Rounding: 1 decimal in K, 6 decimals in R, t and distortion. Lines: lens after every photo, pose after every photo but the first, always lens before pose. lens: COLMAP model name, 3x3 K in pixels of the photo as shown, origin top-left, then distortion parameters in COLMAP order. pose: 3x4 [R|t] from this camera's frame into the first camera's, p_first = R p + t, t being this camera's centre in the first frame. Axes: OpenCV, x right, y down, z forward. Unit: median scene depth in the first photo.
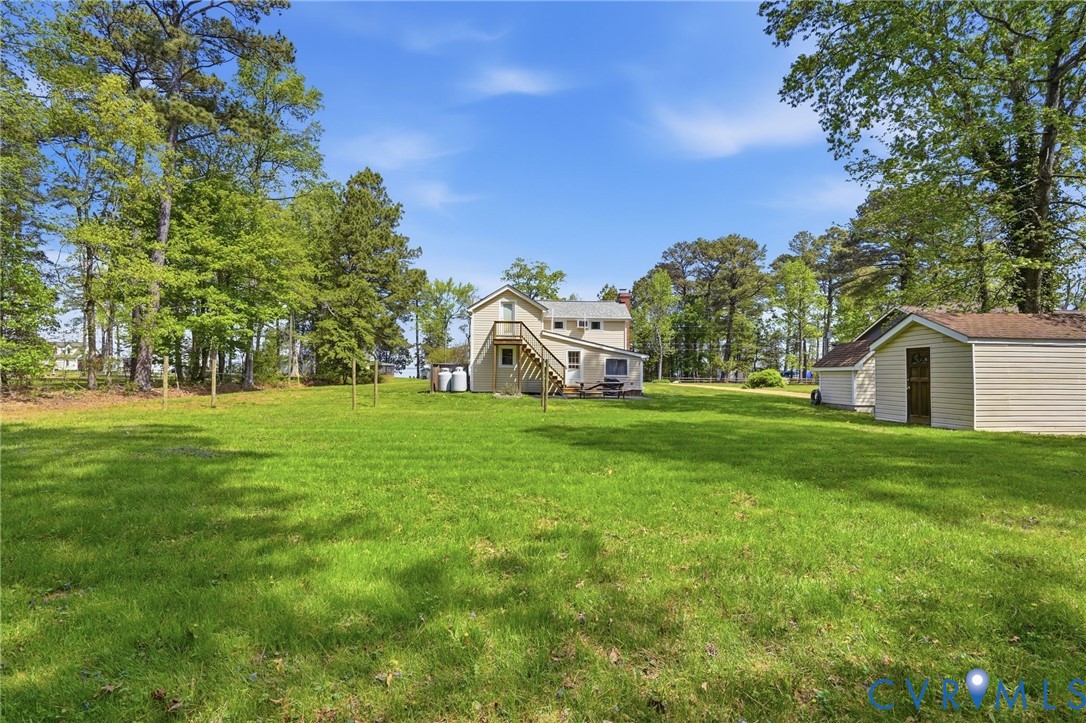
lens RADIAL K [[507.5, 0, 548.4], [0, 507.5, 358.8], [0, 0, 1]] dist [-0.048697, 0.017424]
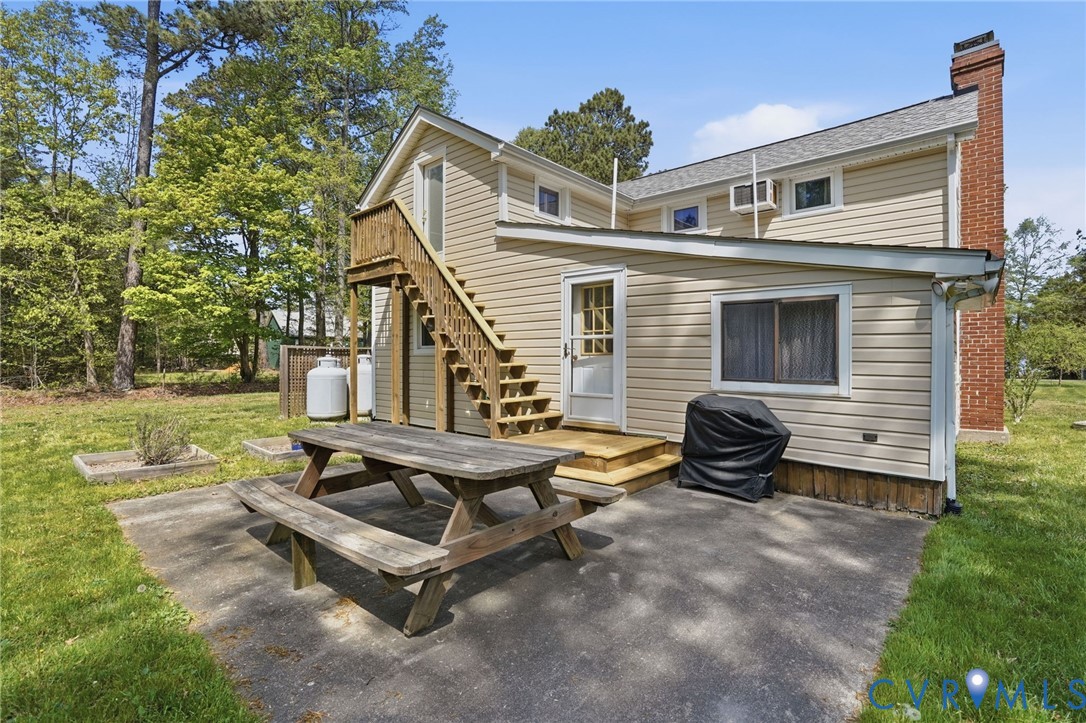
lens RADIAL K [[507.5, 0, 548.4], [0, 507.5, 358.8], [0, 0, 1]] dist [-0.048697, 0.017424]
pose [[0.687742, -0.006398, -0.725927, 0.216140], [0.021710, 0.999695, 0.011757, 0.018968], [0.725630, -0.023846, 0.687672, 0.810877]]
